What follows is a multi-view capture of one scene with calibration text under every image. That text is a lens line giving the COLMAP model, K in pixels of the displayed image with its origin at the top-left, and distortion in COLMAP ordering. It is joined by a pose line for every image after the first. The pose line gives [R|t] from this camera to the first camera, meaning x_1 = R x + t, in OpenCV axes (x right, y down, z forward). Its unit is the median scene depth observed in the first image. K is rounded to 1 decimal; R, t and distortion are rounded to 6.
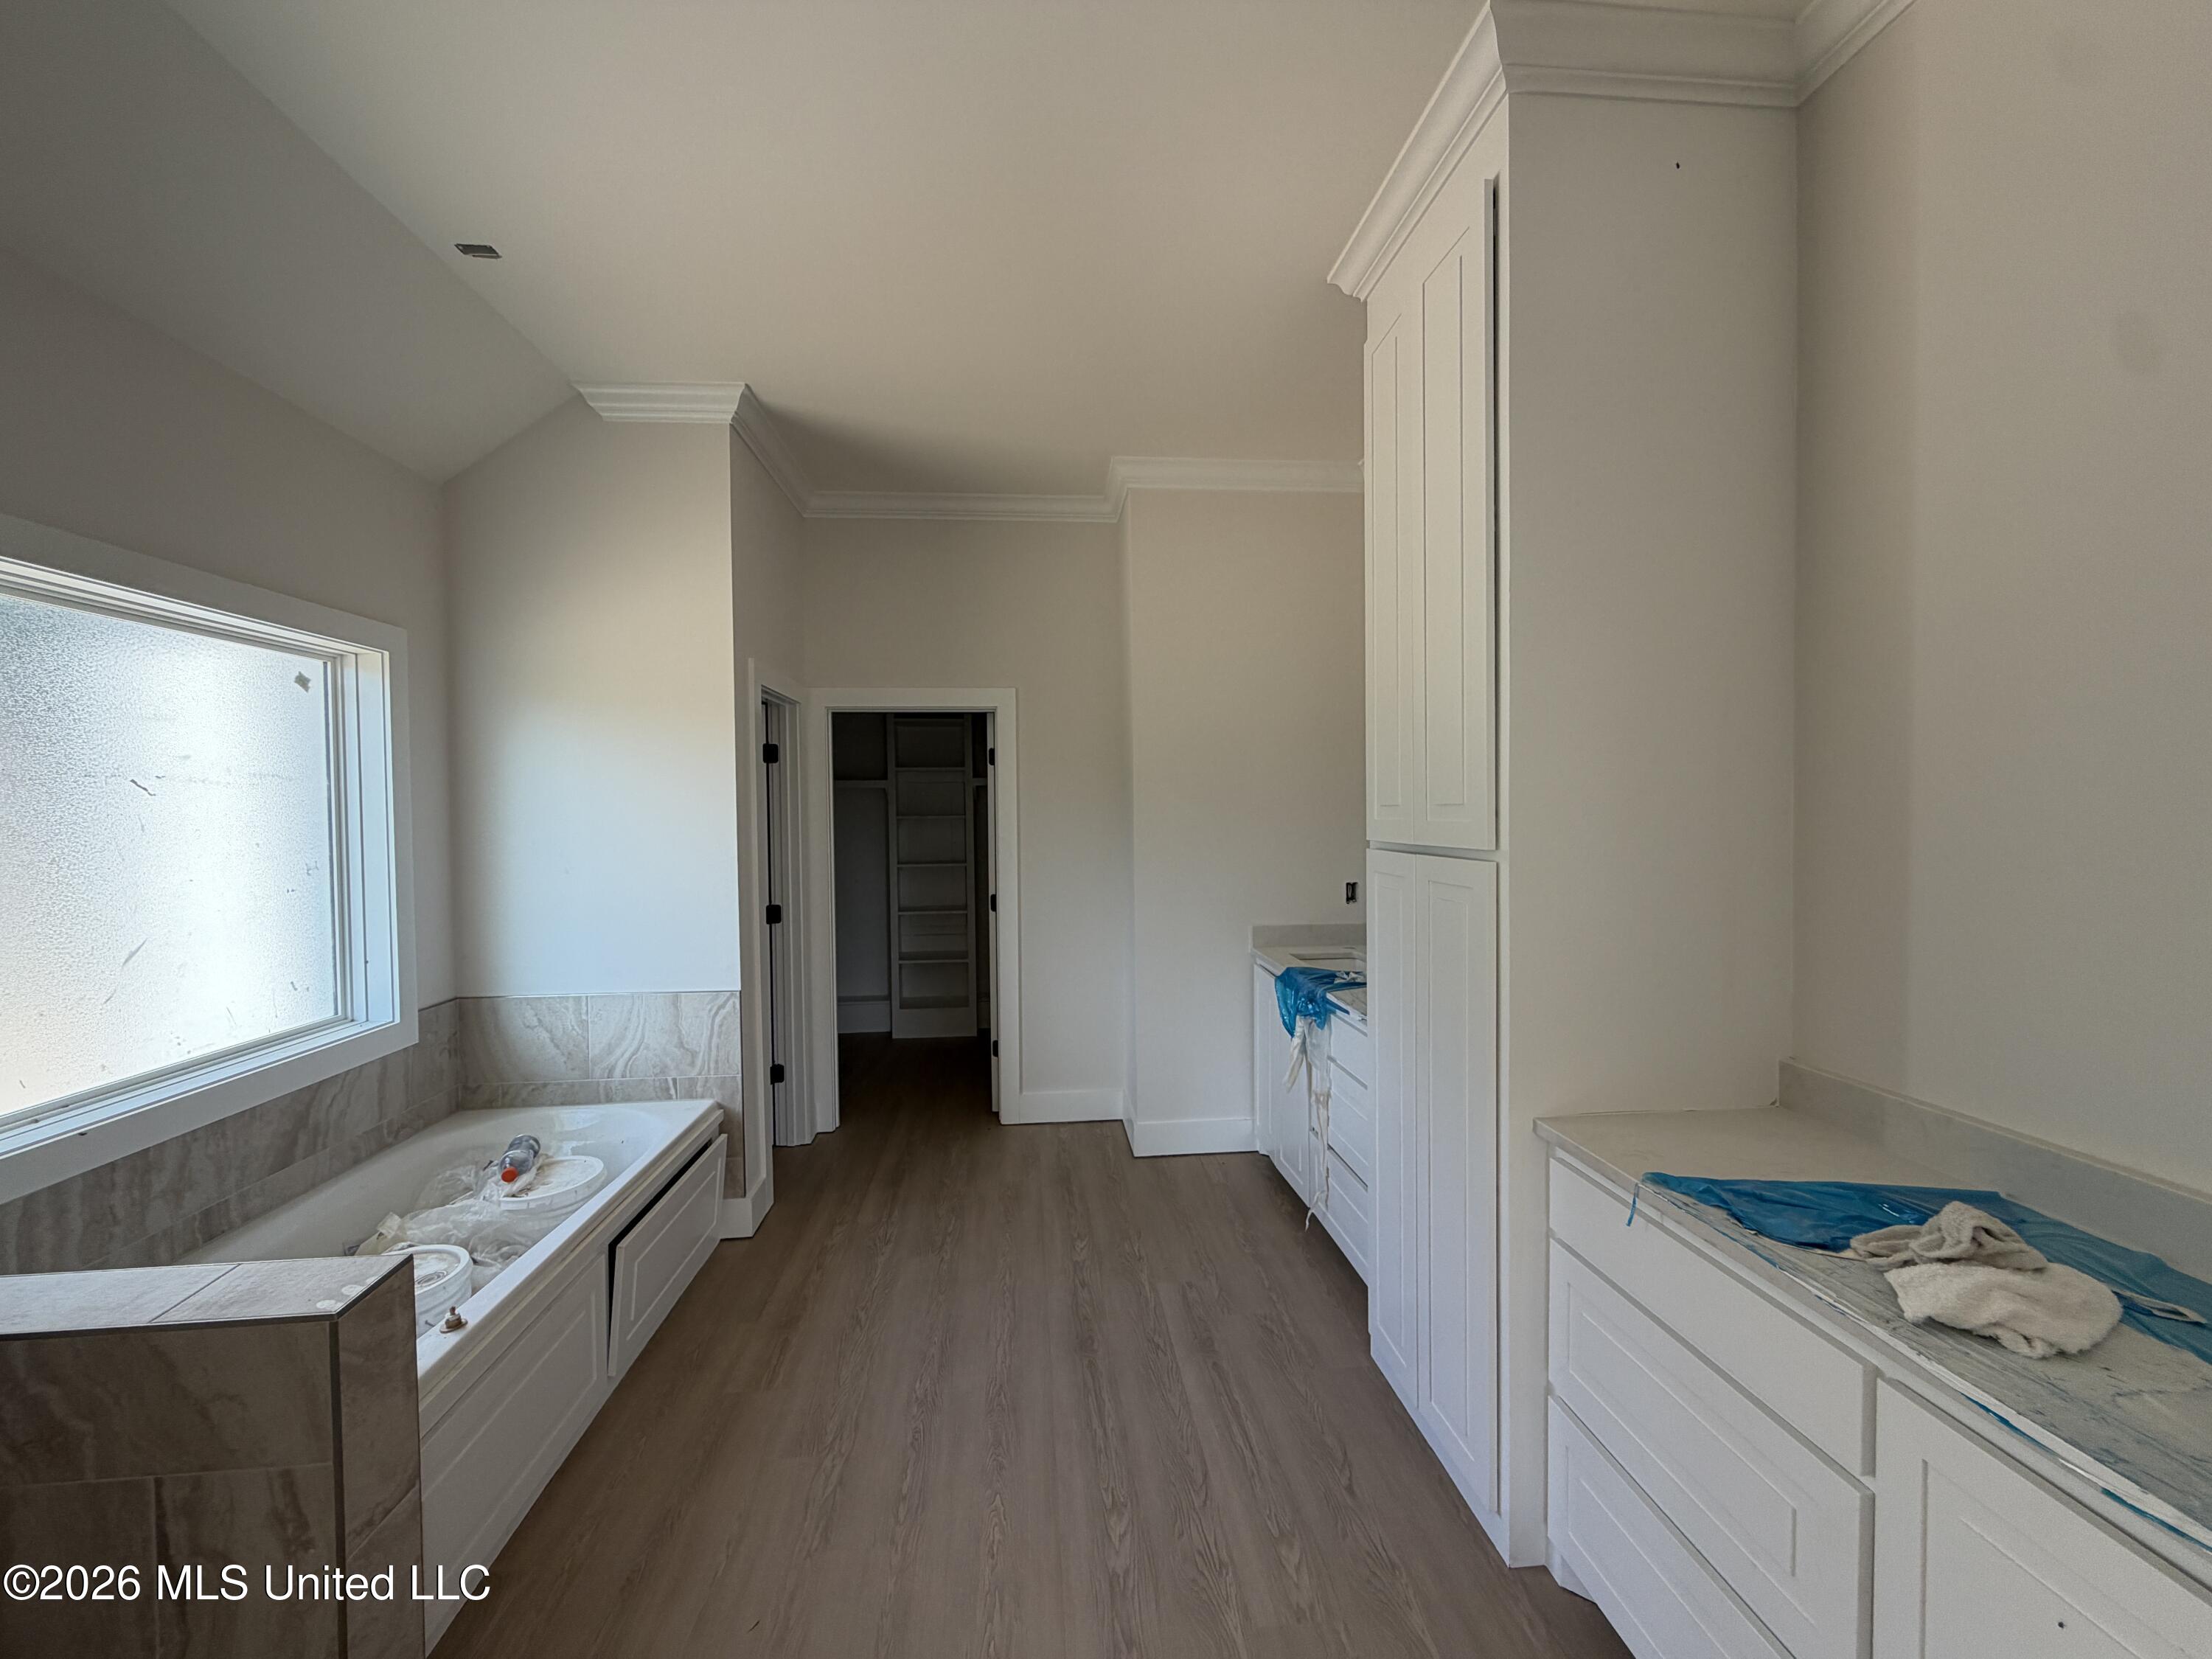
lens RADIAL K [[879.8, 0, 1100.9], [0, 879.8, 829.3], [0, 0, 1]] dist [-0.000560, 0.000234]
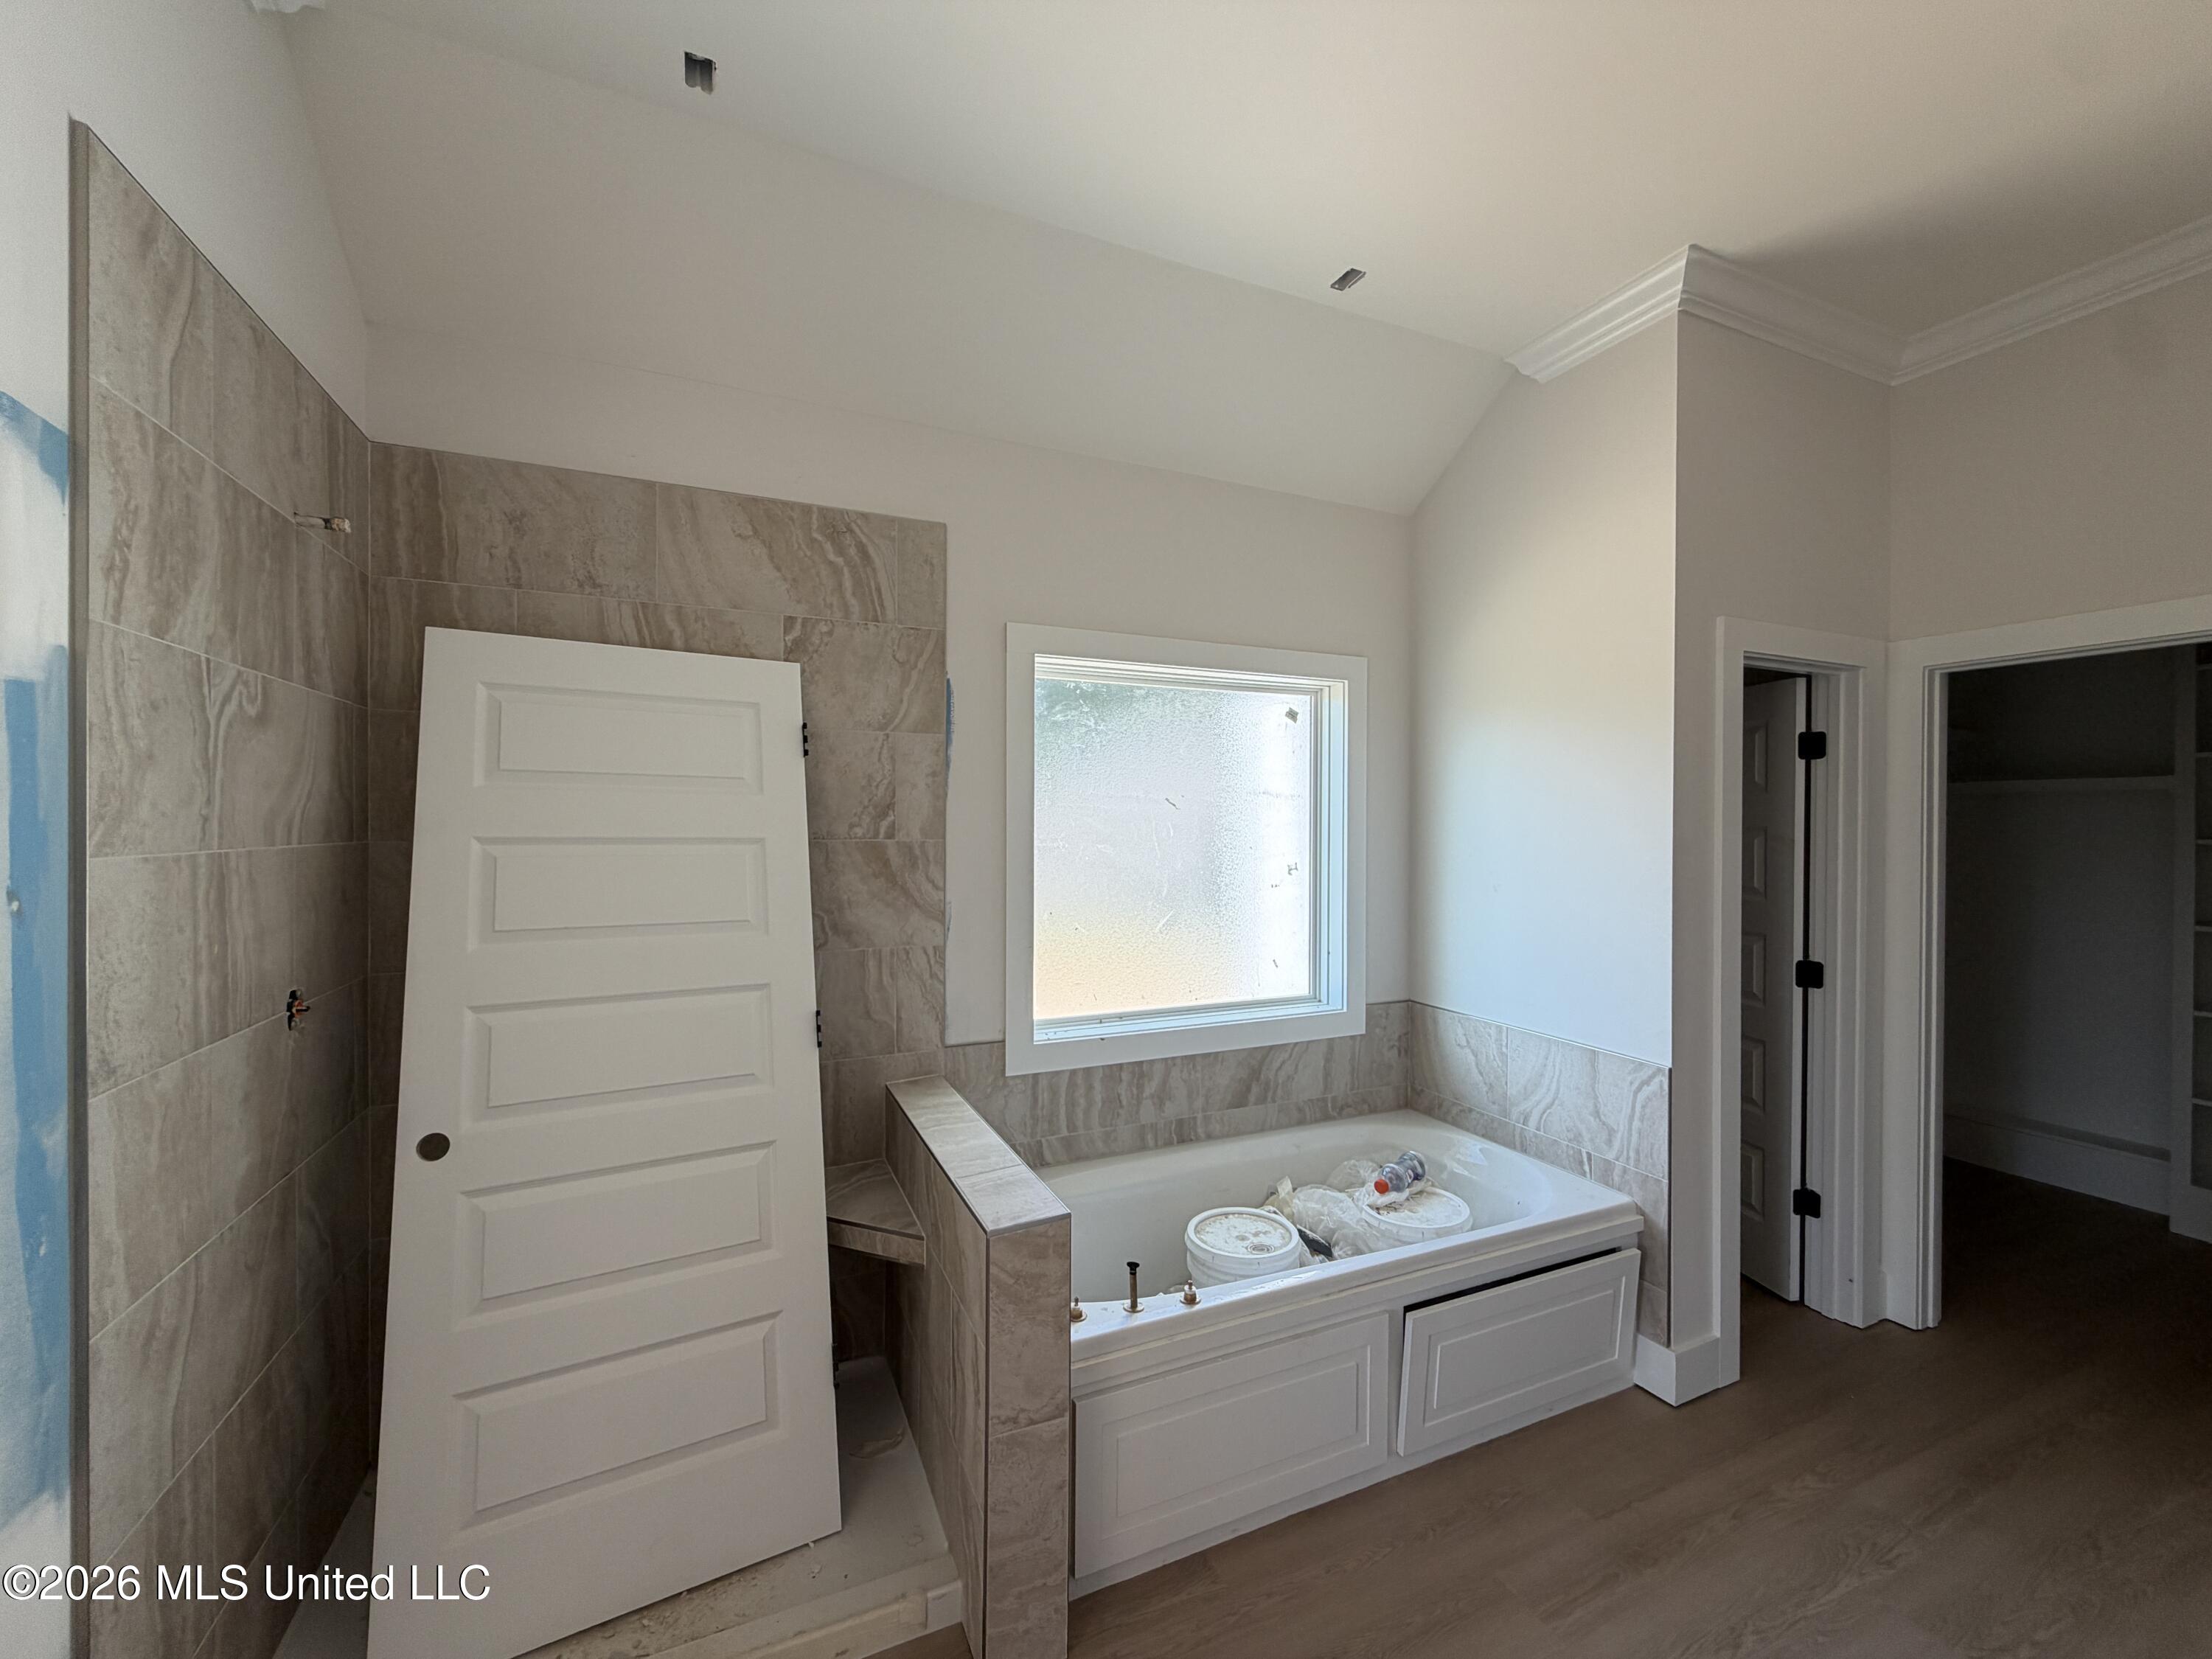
lens RADIAL K [[879.8, 0, 1100.9], [0, 879.8, 829.3], [0, 0, 1]] dist [-0.000560, 0.000234]
pose [[0.324994, 0.018947, -0.945526, 0.156504], [-0.030142, 0.999499, 0.009668, -0.013188], [0.945236, 0.025358, 0.325402, 0.346225]]
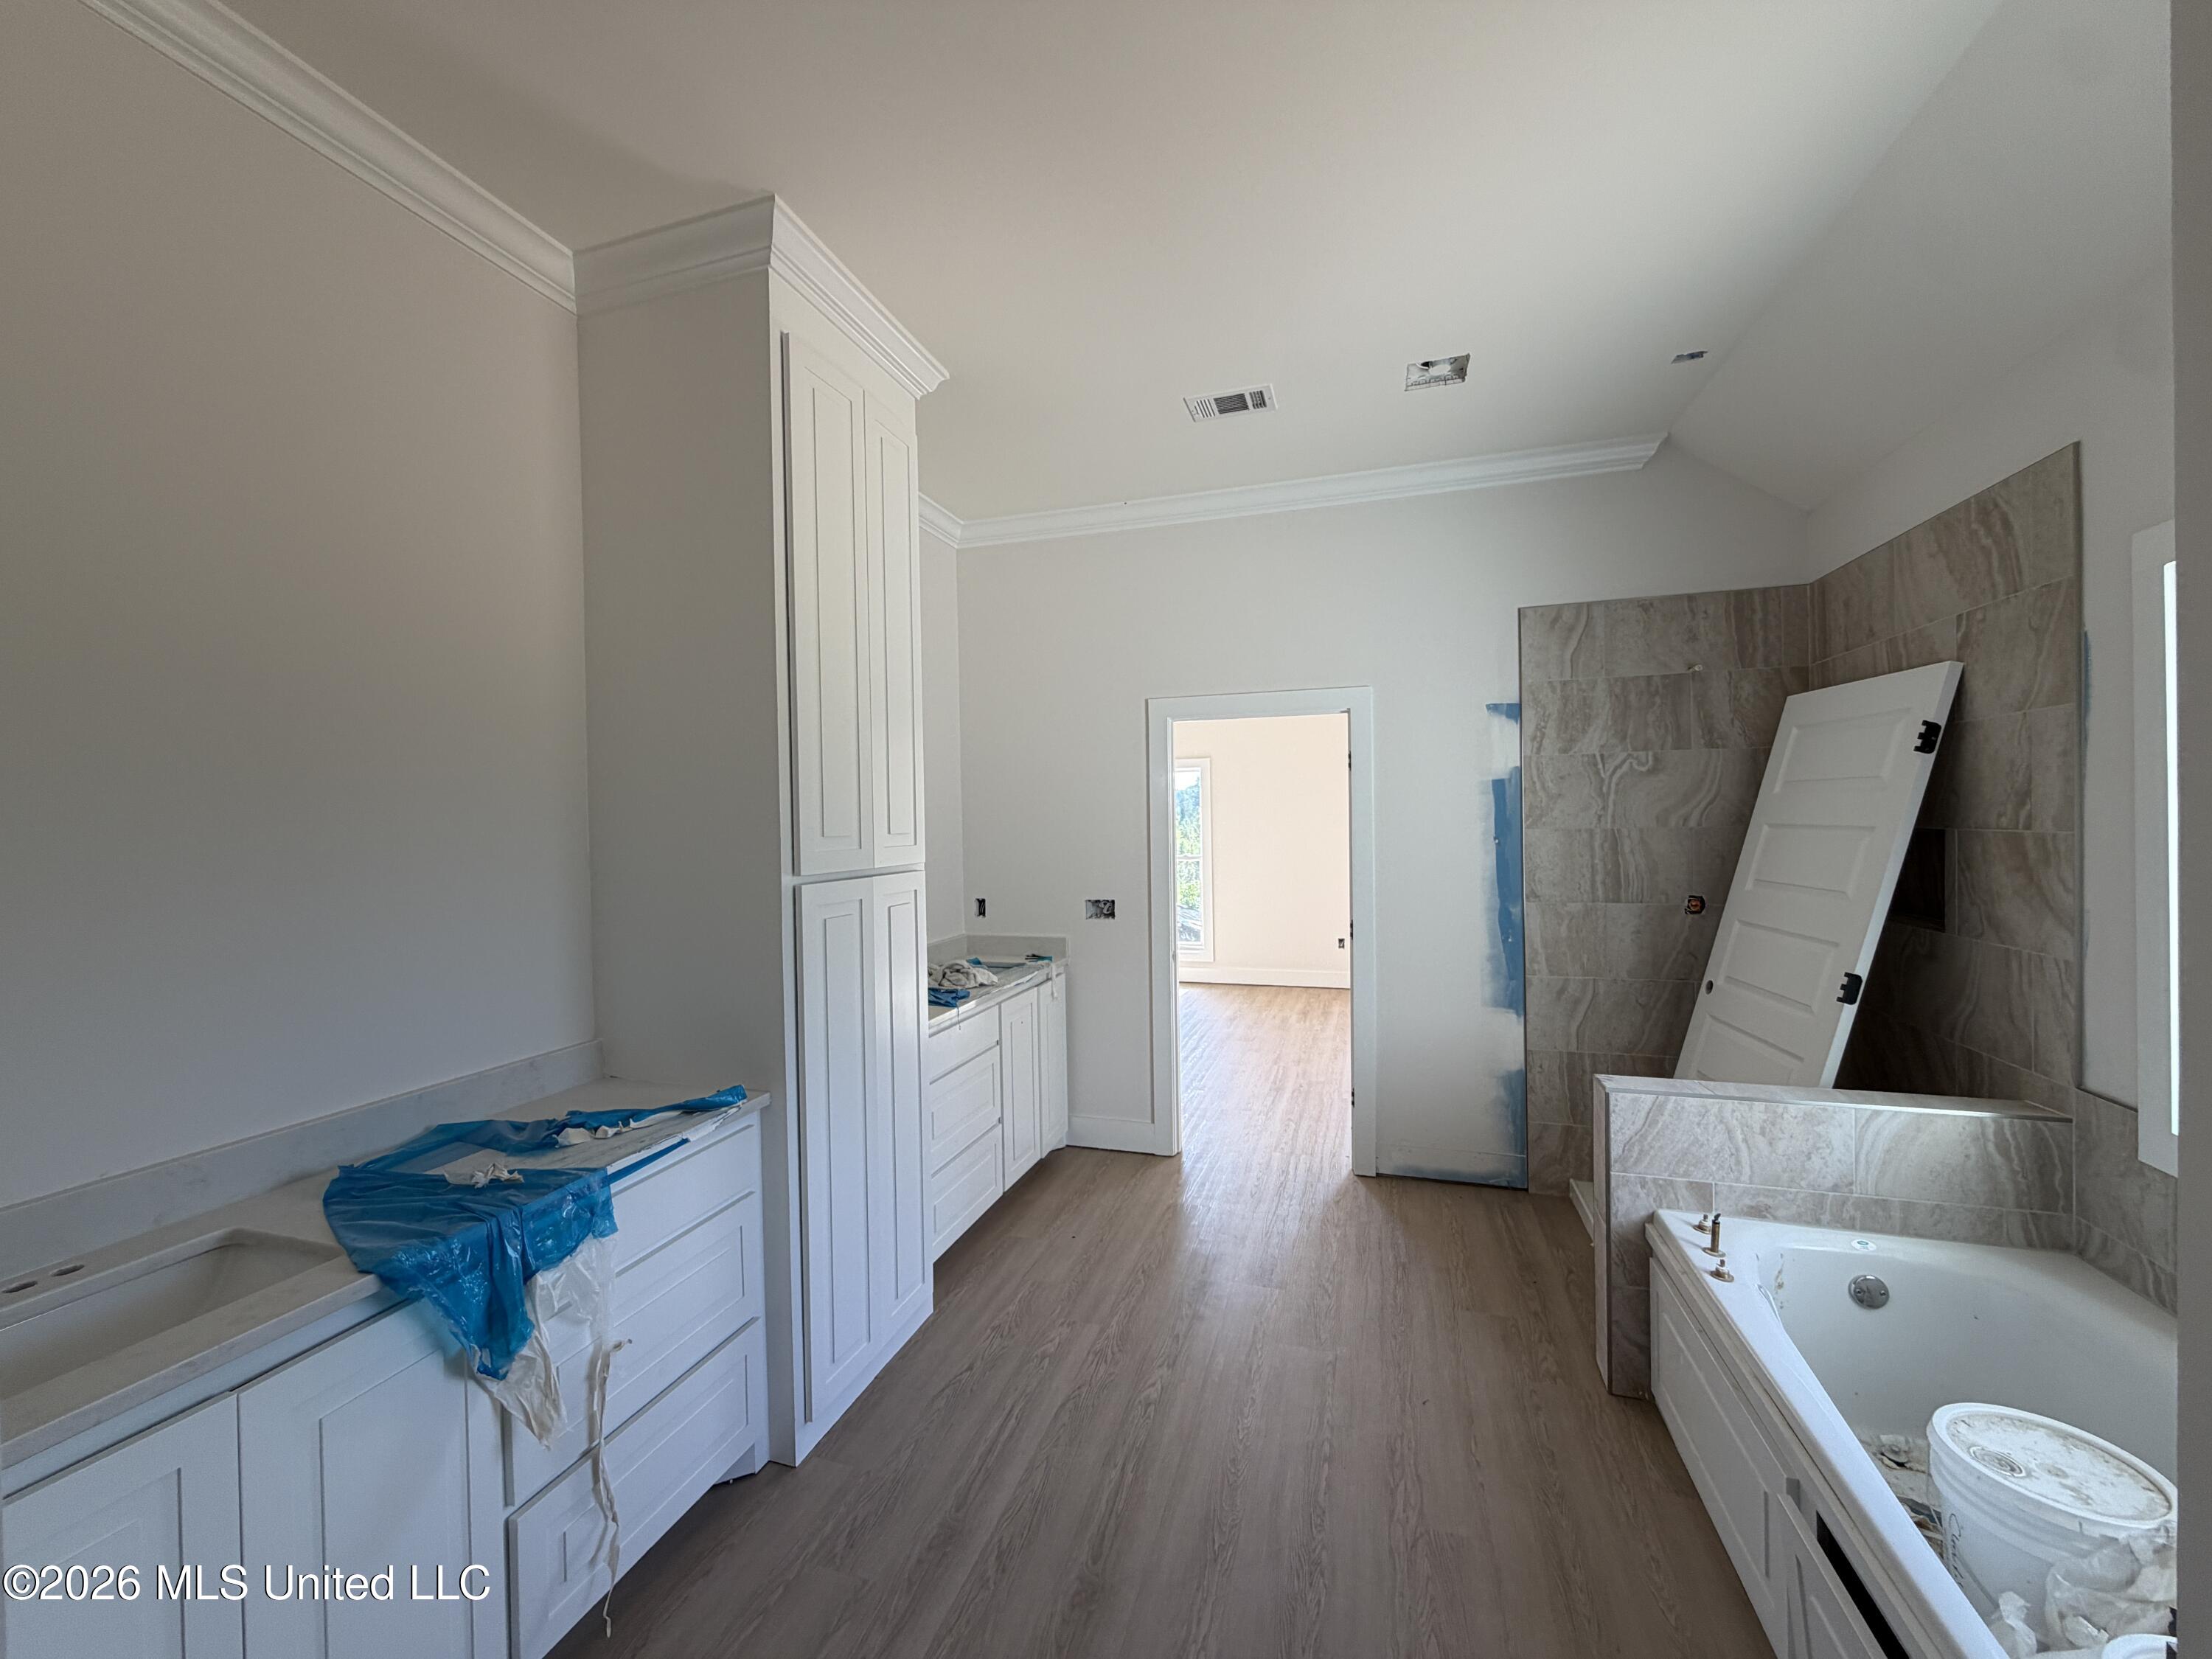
lens RADIAL K [[879.8, 0, 1100.9], [0, 879.8, 829.3], [0, 0, 1]] dist [-0.000560, 0.000234]
pose [[-0.923897, 0.024566, 0.381852, -0.293001], [0.038891, 0.998798, 0.029841, -0.046250], [-0.380659, 0.042421, -0.923742, 1.518149]]
